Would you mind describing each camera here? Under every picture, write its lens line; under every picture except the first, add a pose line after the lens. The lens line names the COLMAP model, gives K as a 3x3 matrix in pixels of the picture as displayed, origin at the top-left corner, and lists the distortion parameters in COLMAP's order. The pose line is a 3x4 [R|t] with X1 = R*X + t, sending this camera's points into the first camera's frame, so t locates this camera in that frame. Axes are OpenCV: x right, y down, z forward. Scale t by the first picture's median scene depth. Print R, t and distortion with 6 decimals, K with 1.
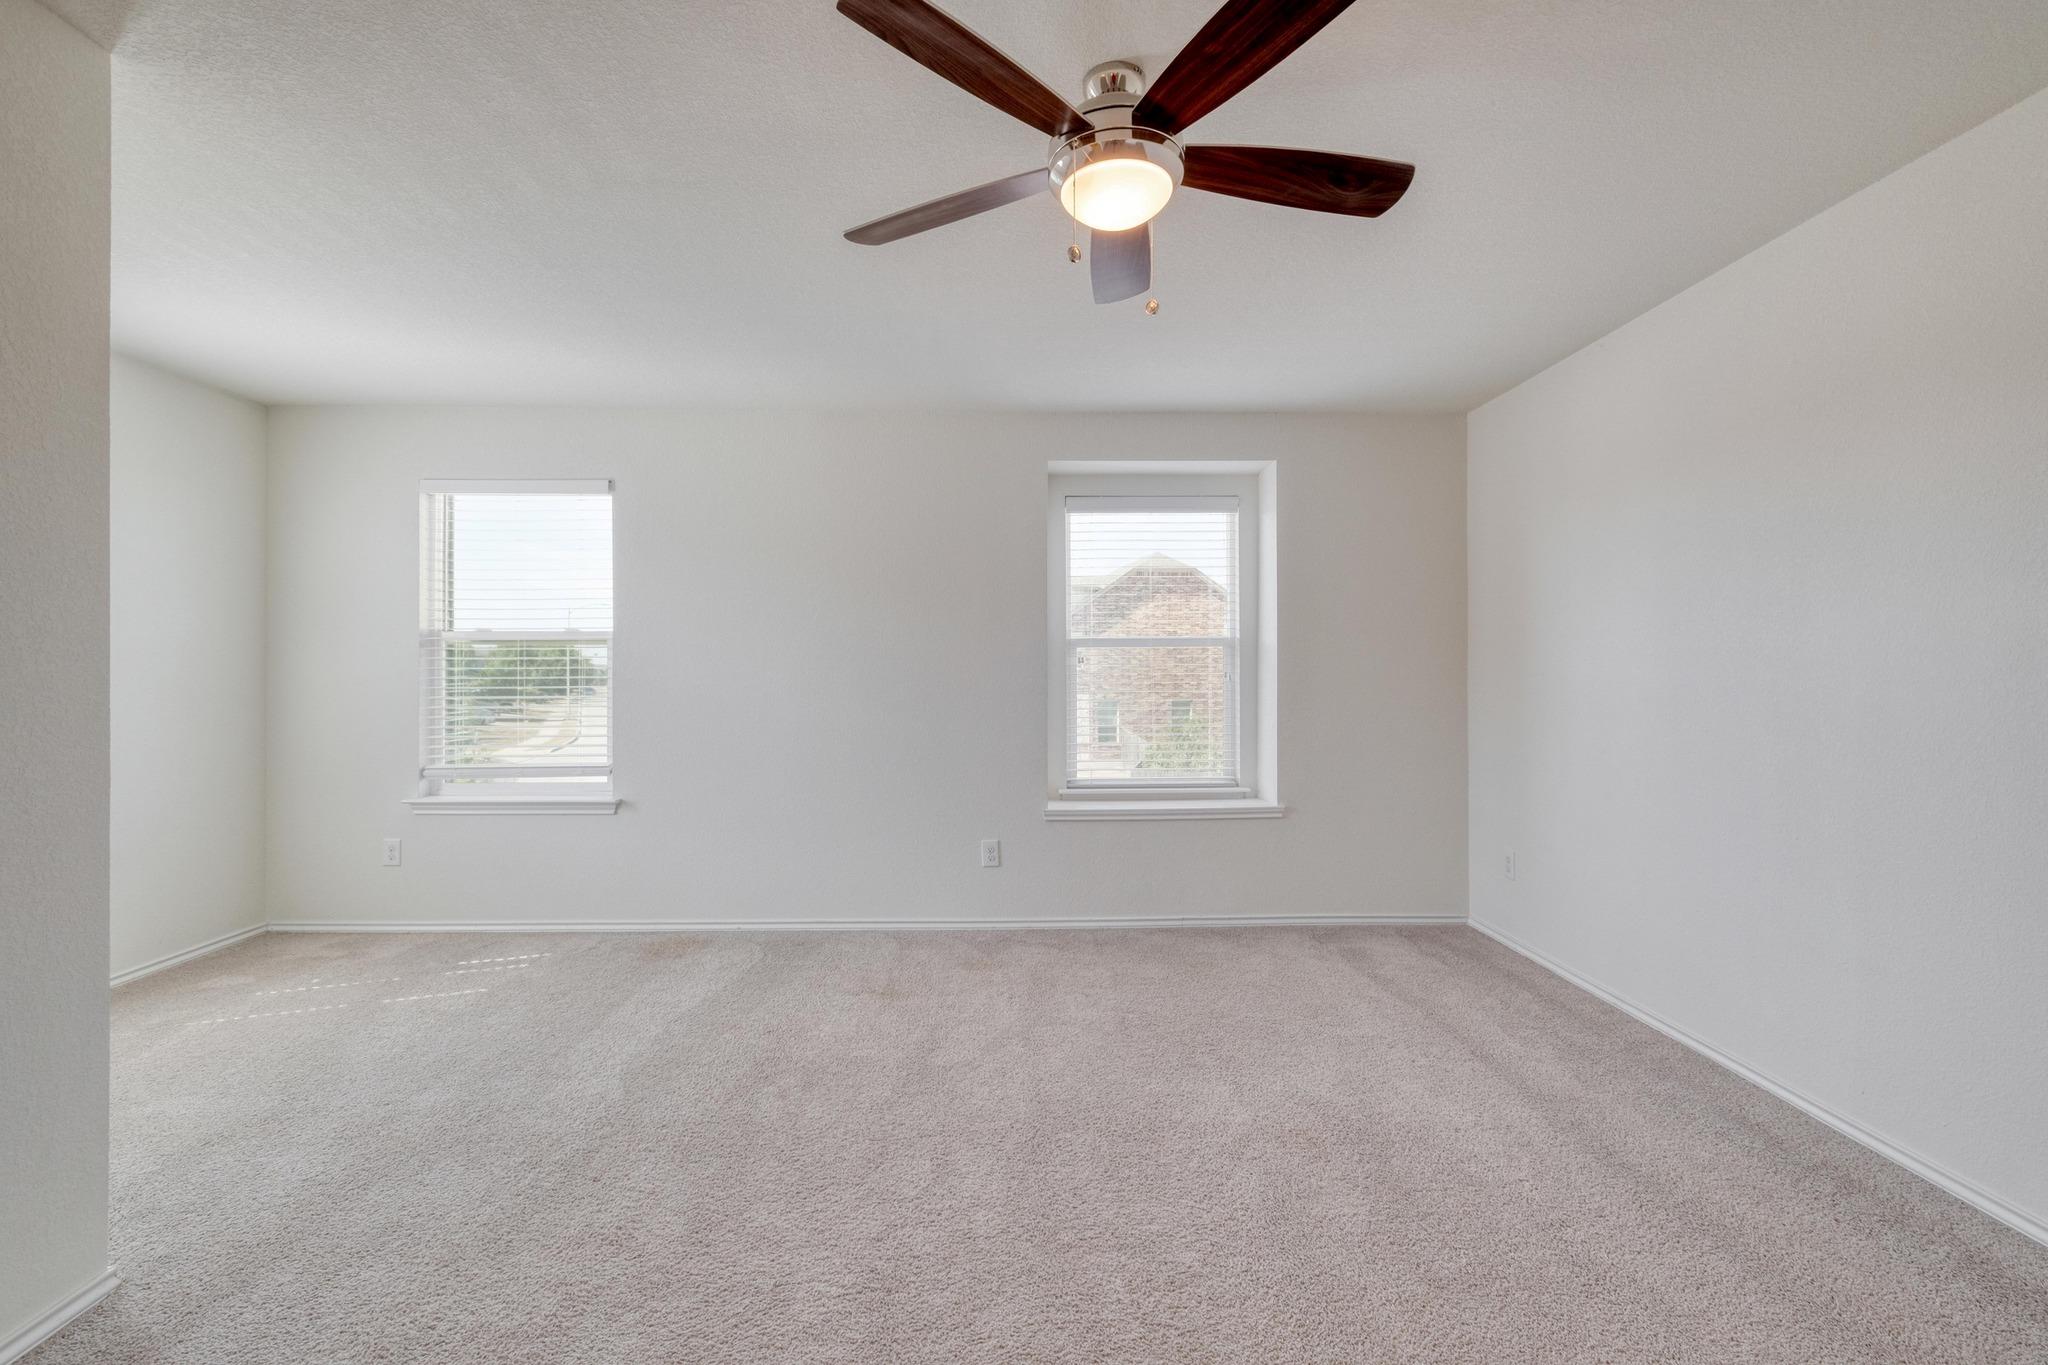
lens RADIAL K [[882.7, 0, 1035.3], [0, 882.7, 667.1], [0, 0, 1]] dist [0.010165, -0.006331]
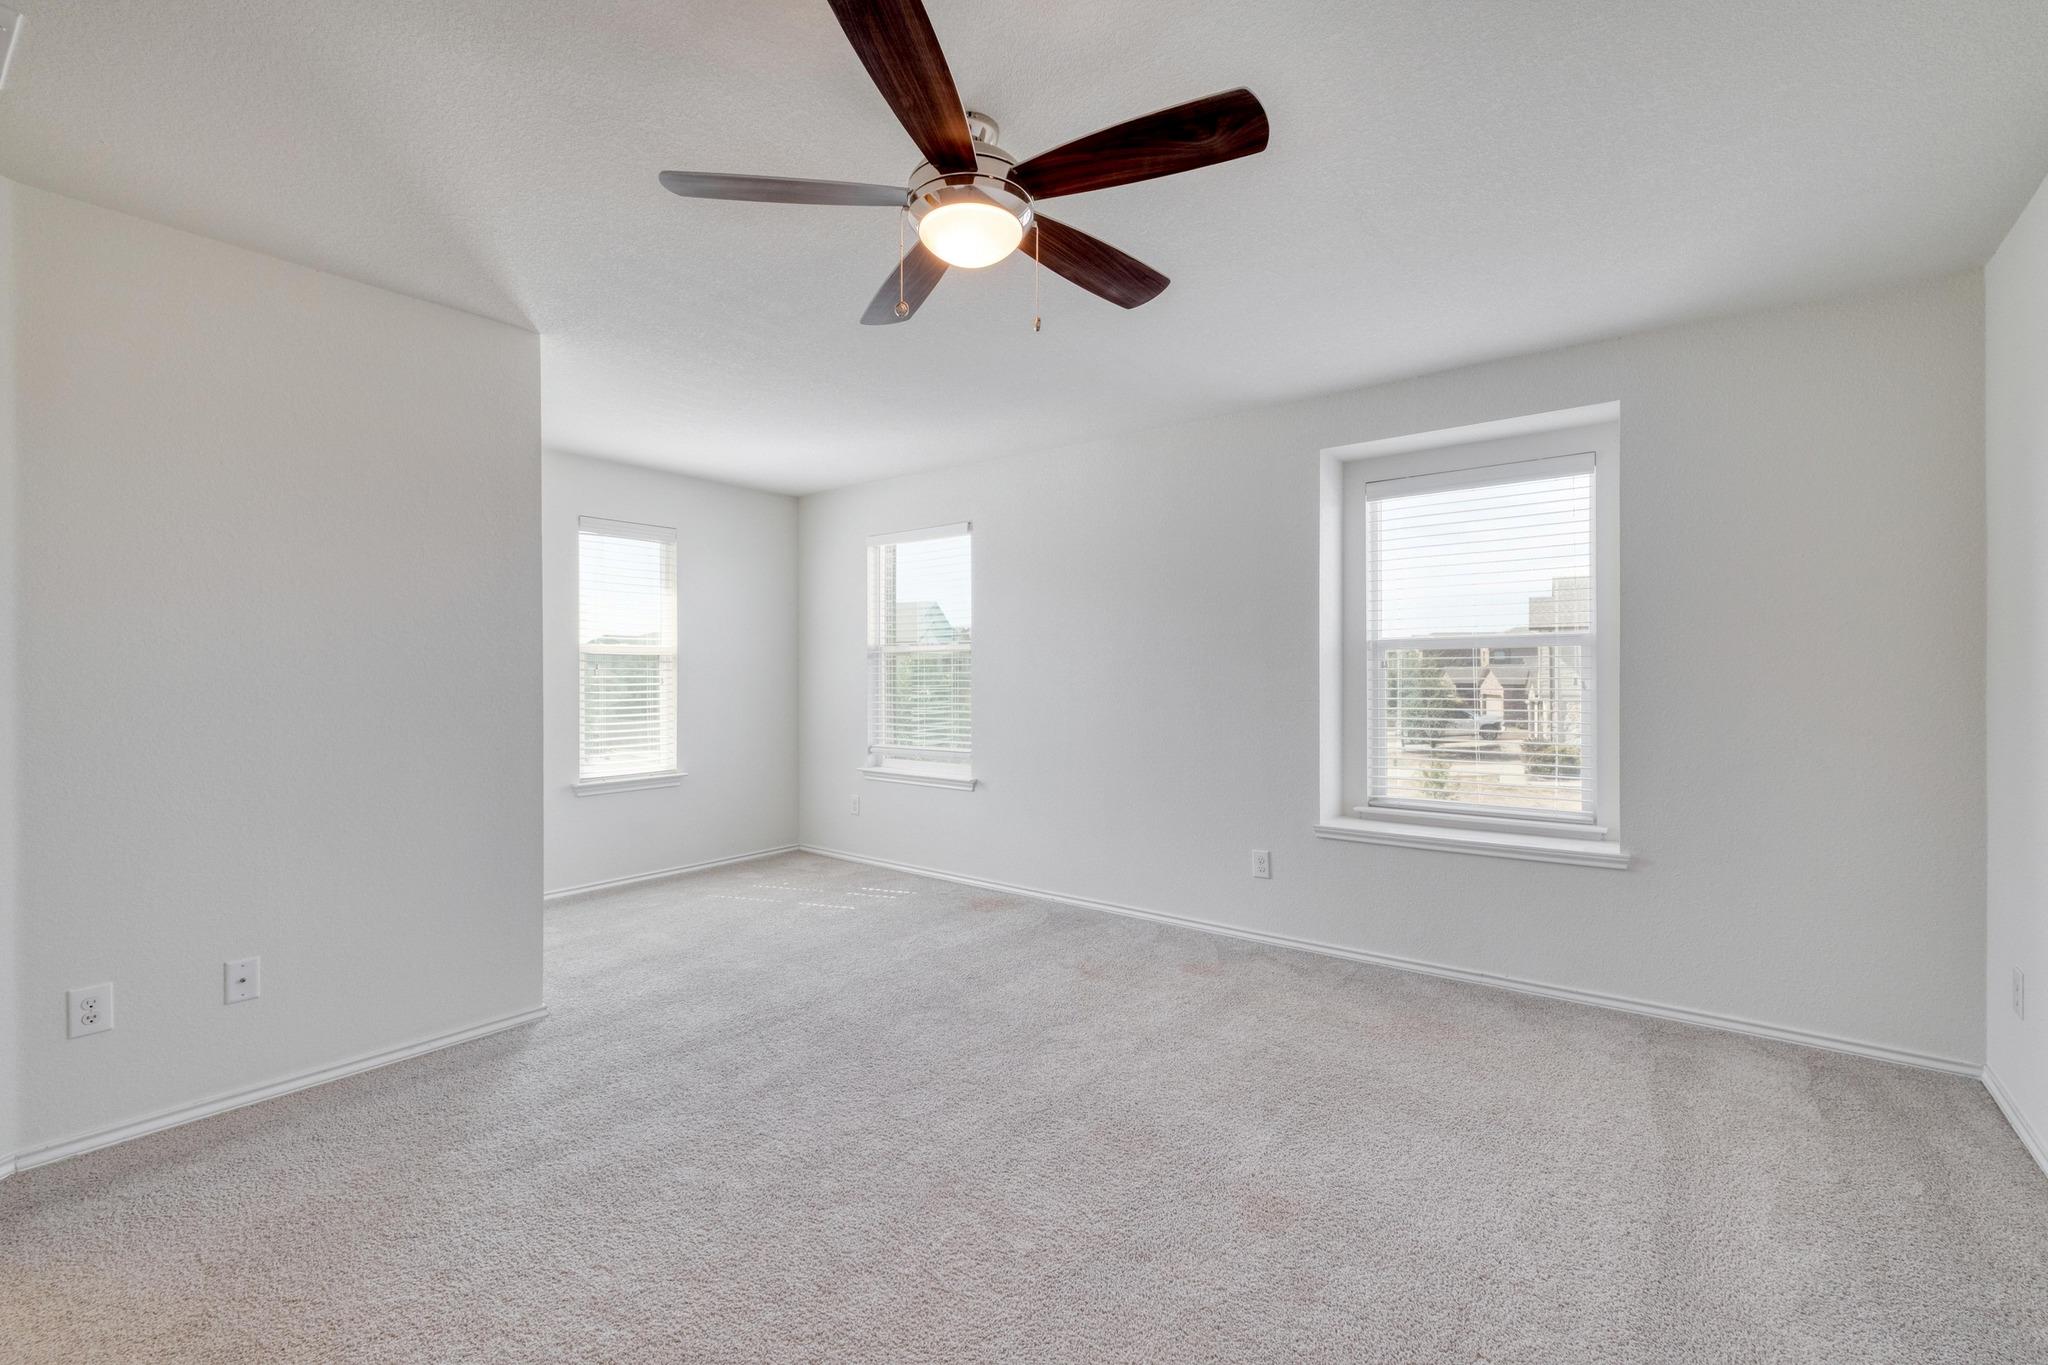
lens RADIAL K [[882.7, 0, 1042.2], [0, 882.7, 682.2], [0, 0, 1]] dist [0.010165, -0.006331]
pose [[0.780271, 0.006447, -0.625408, 0.381609], [0.002342, 0.999910, 0.013230, -0.002824], [0.625437, -0.011787, 0.780186, 0.097114]]
